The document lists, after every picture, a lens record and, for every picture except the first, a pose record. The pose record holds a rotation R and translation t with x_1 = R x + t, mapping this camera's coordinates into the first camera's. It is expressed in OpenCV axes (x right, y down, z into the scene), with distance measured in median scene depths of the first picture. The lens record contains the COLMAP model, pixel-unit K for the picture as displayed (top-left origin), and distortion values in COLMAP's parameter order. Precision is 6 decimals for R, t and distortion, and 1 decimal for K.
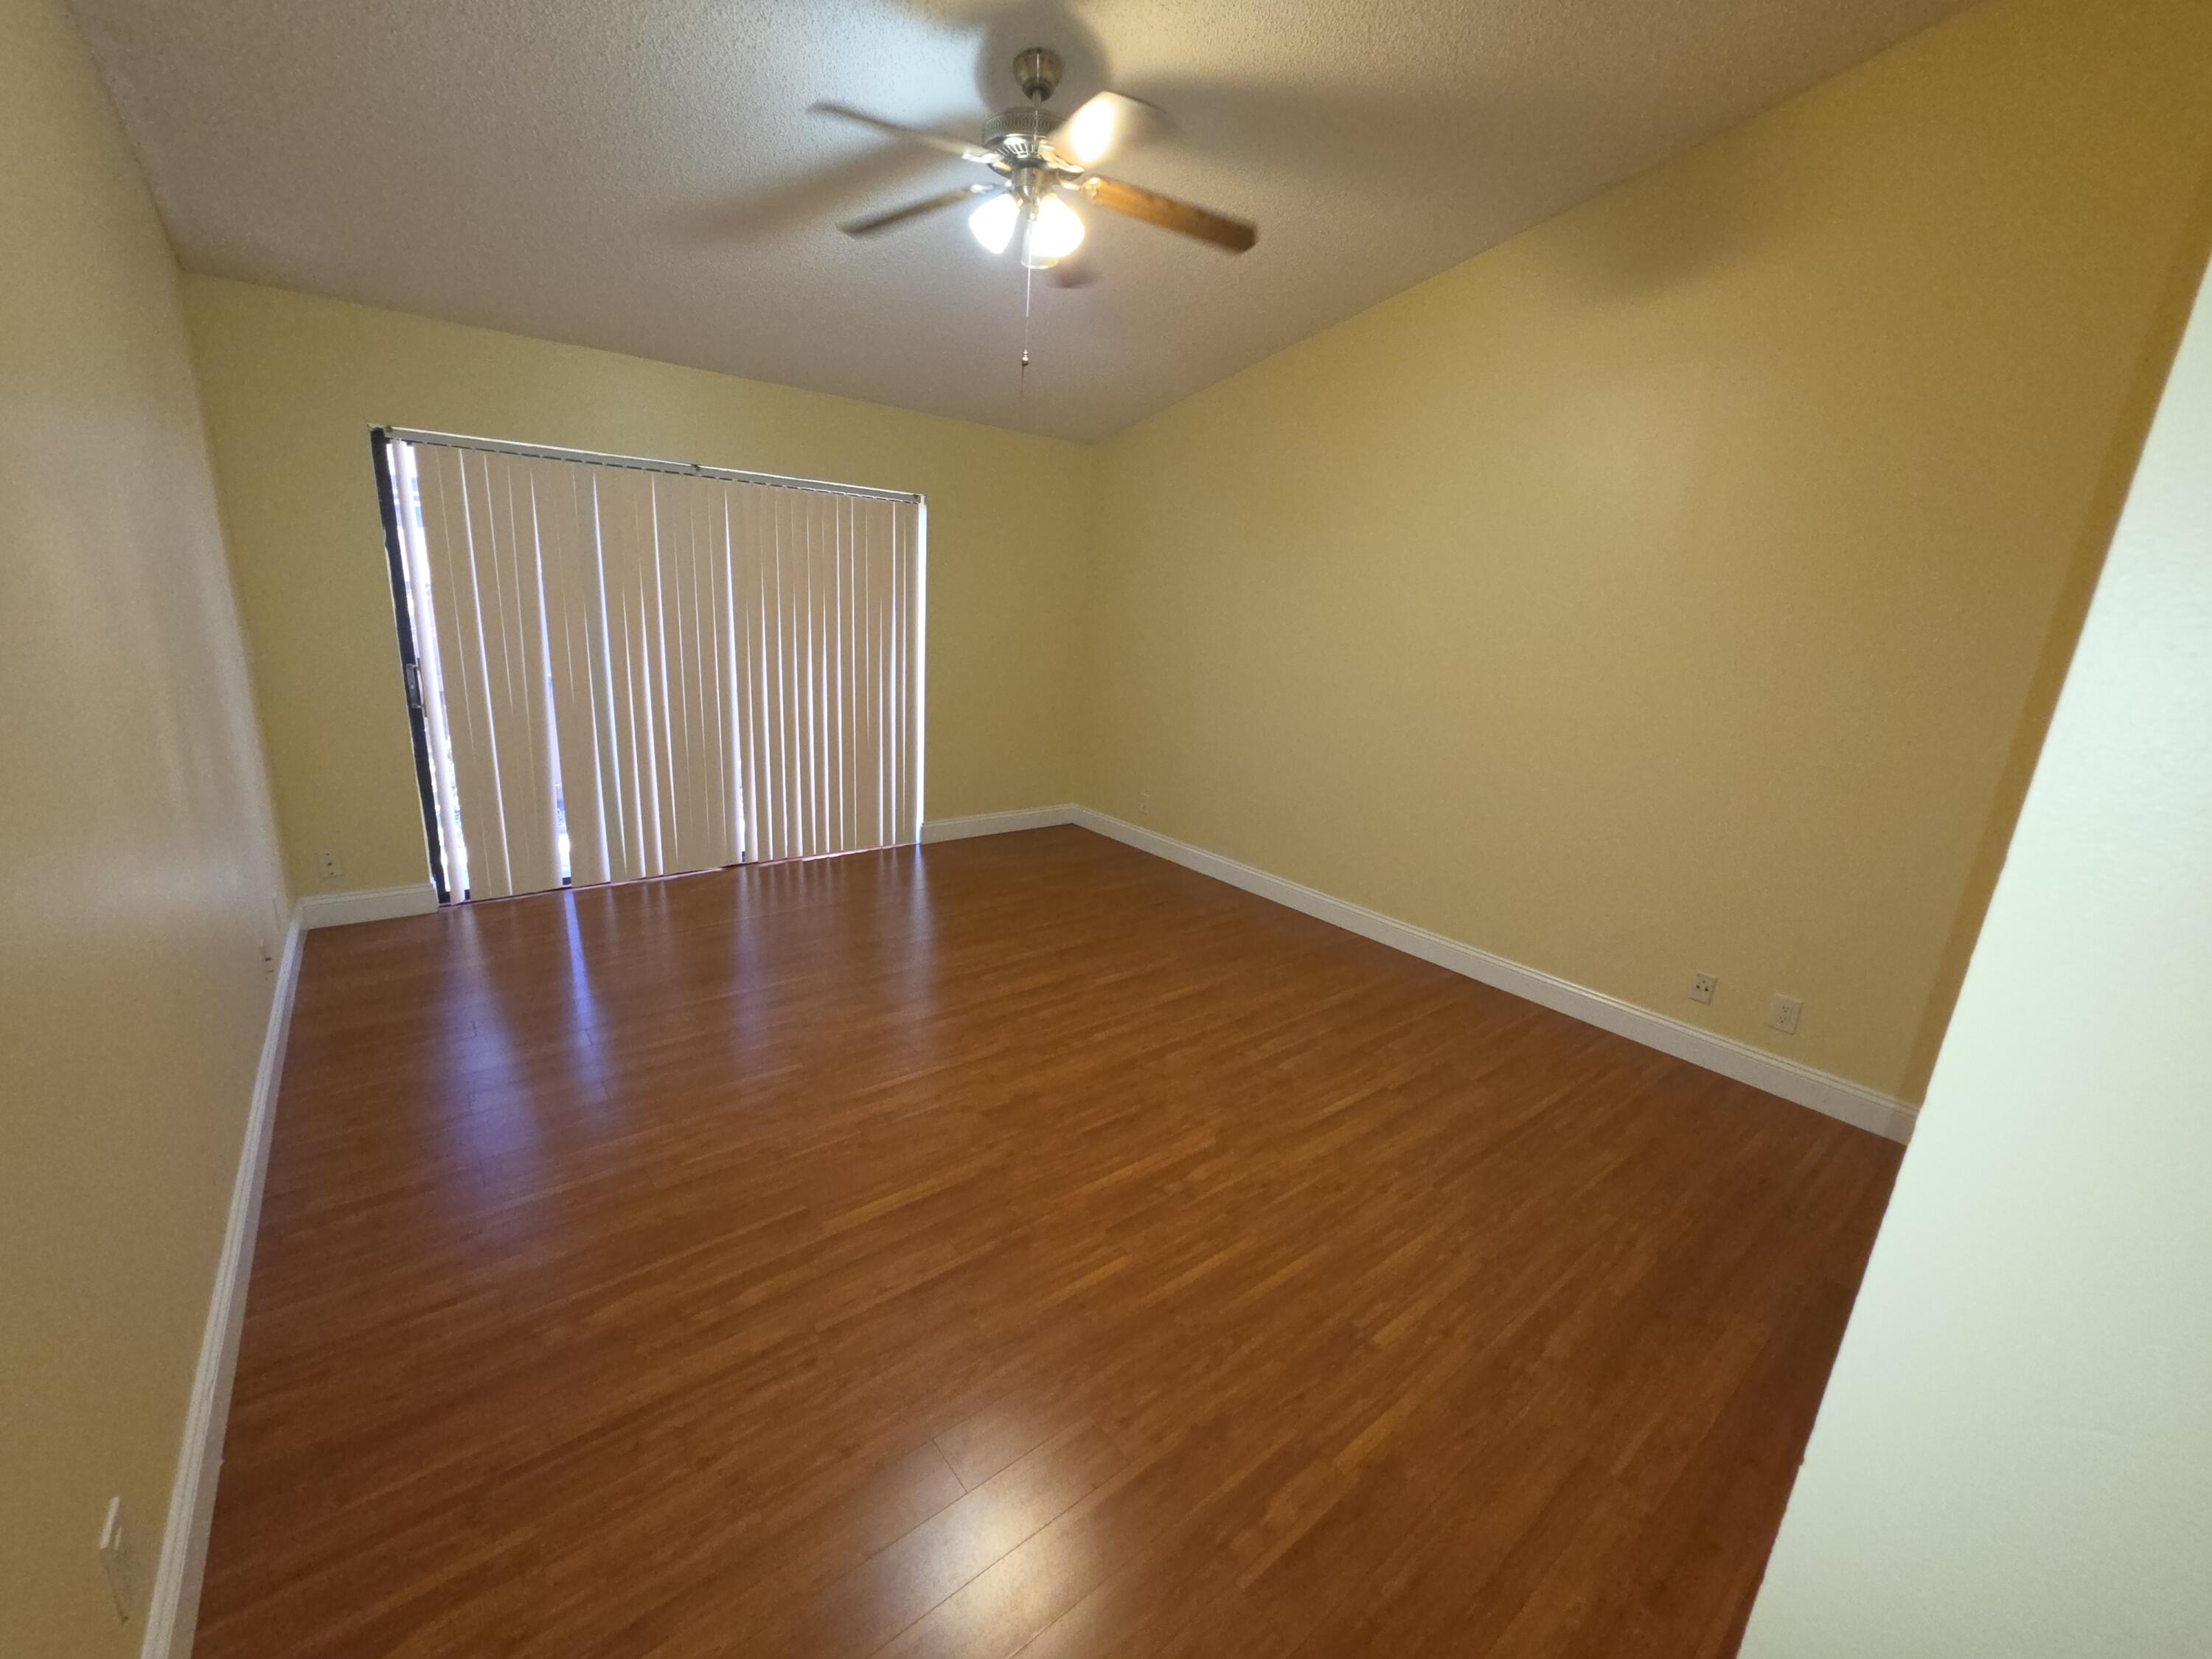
lens RADIAL K [[882.4, 0, 1107.1], [0, 882.4, 825.9], [0, 0, 1]] dist [0.000201, 0.000716]
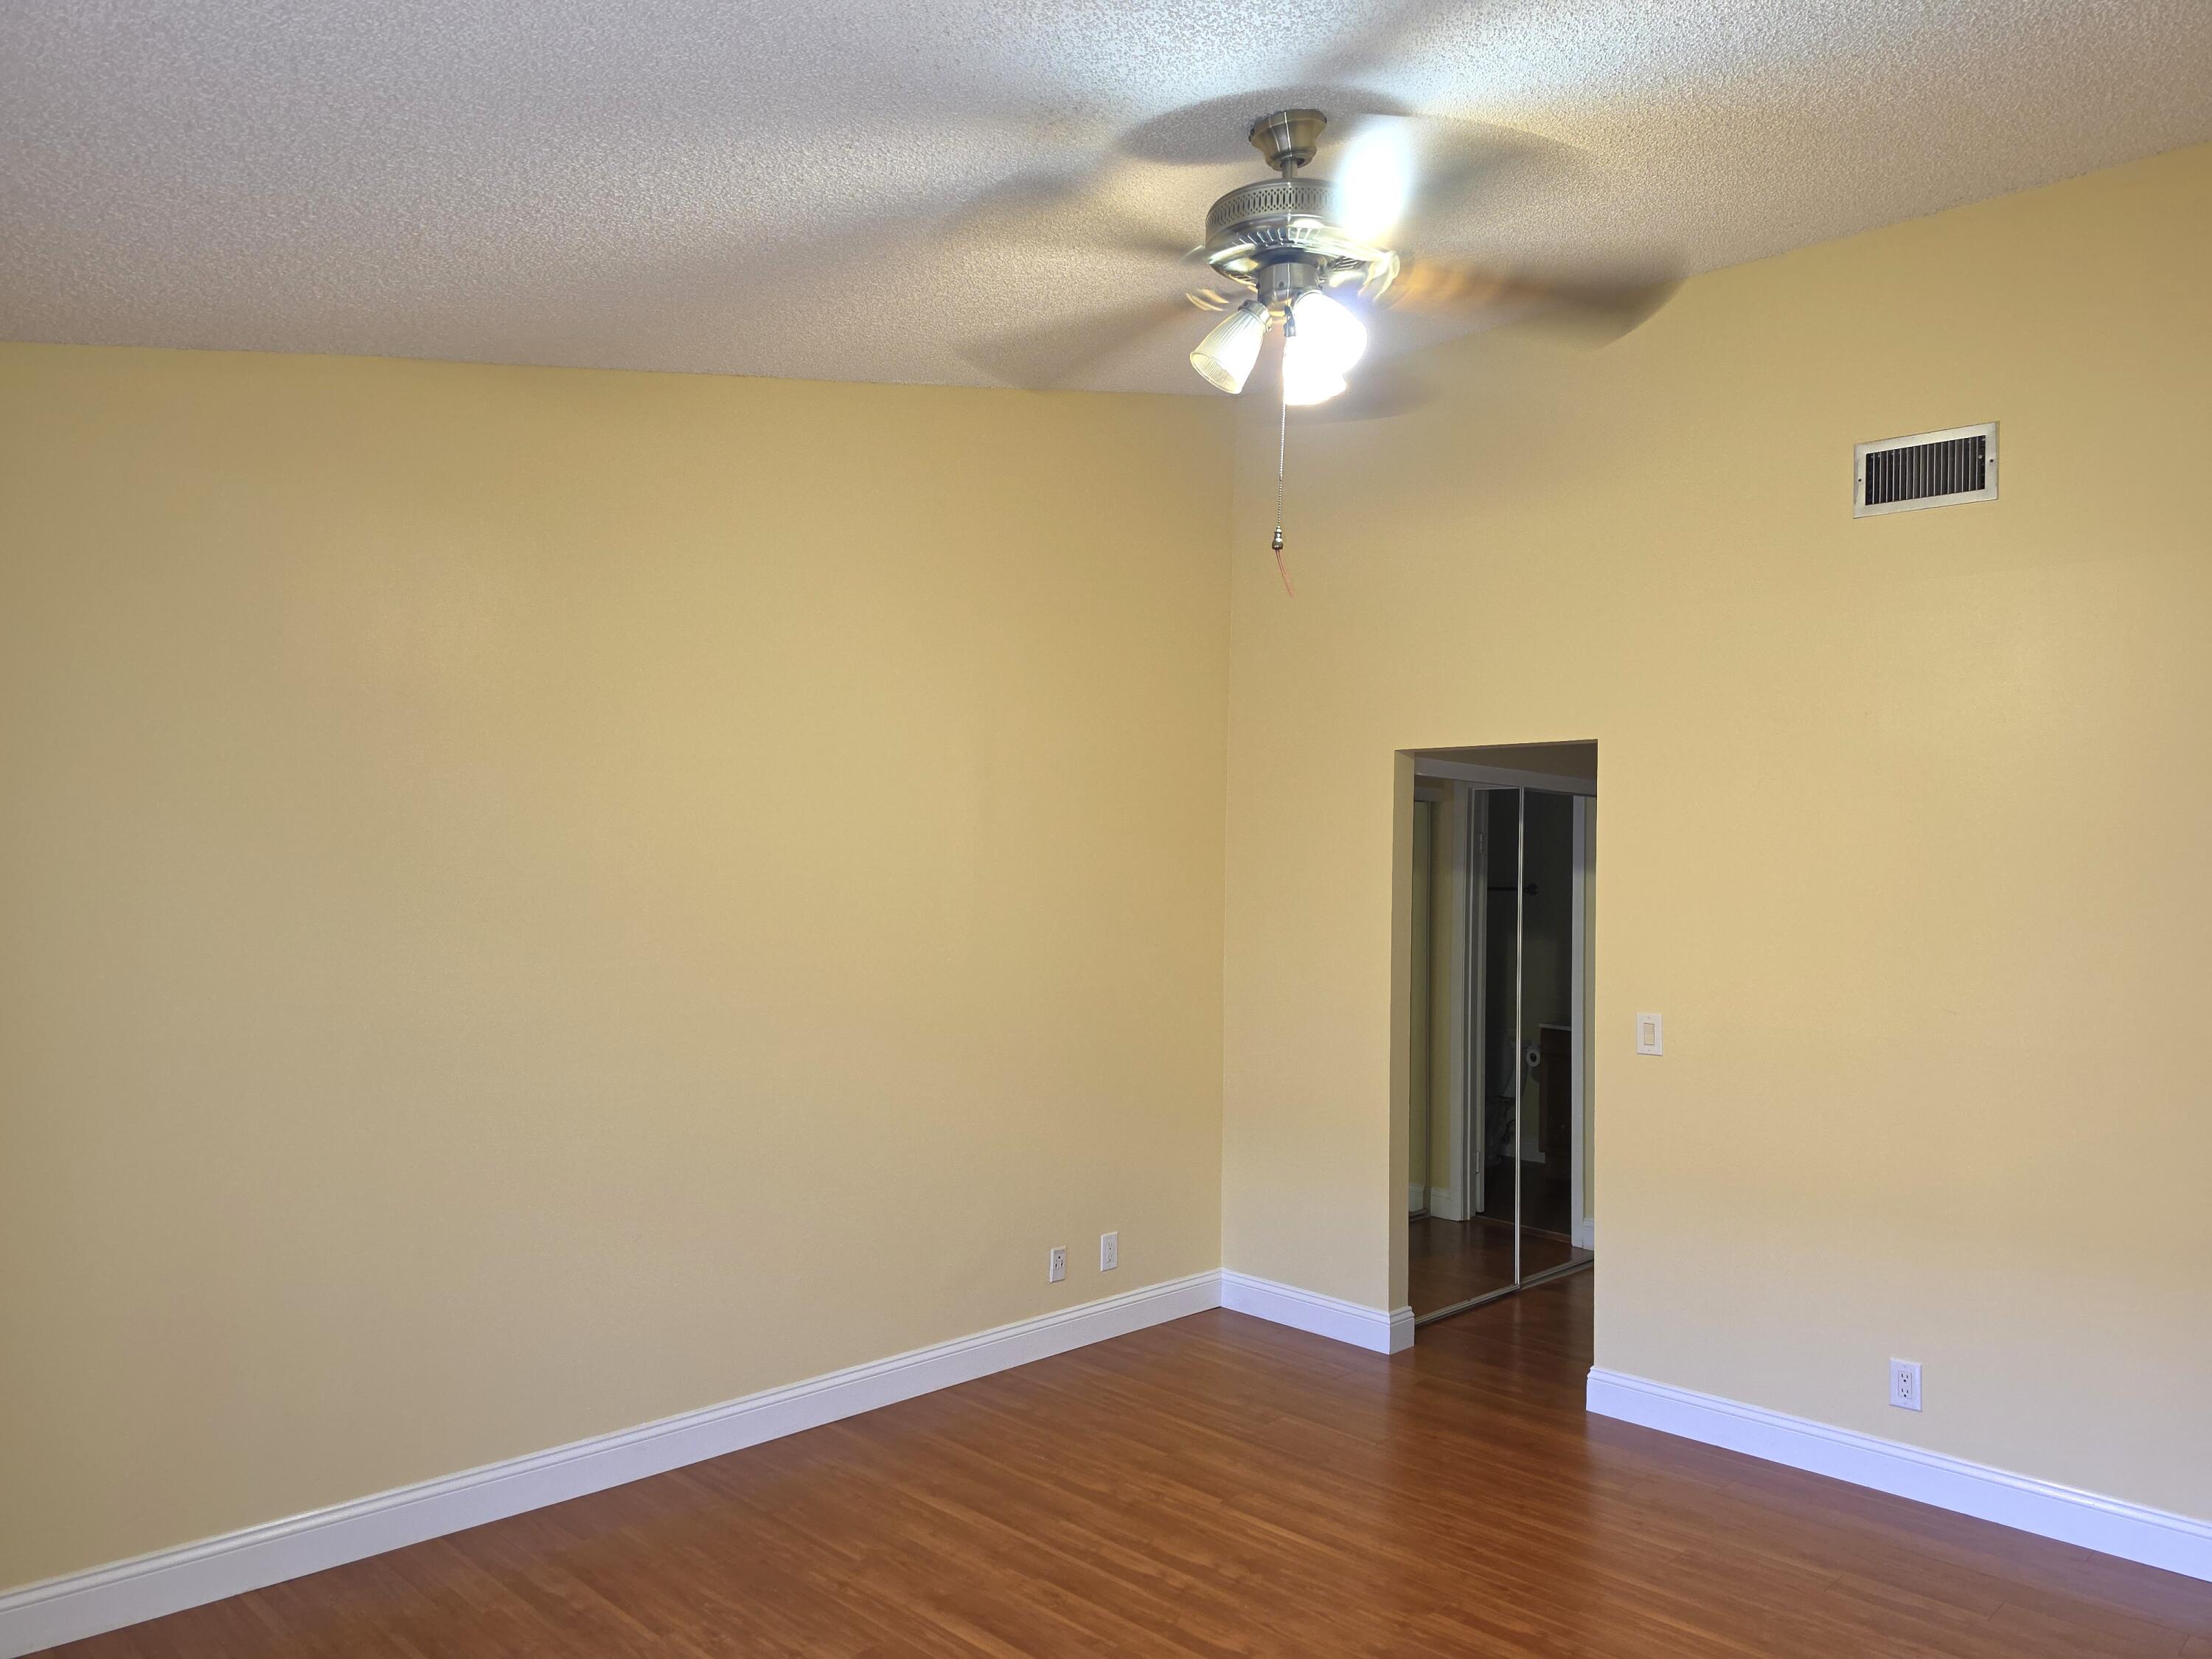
lens RADIAL K [[1534.1, 0, 1093.9], [0, 1534.1, 824.4], [0, 0, 1]] dist [0.040520, -0.047933]
pose [[-0.111679, -0.032019, 0.993228, -1.237052], [0.225525, 0.972585, 0.056711, -0.472466], [-0.967815, 0.230331, -0.101396, 1.402425]]
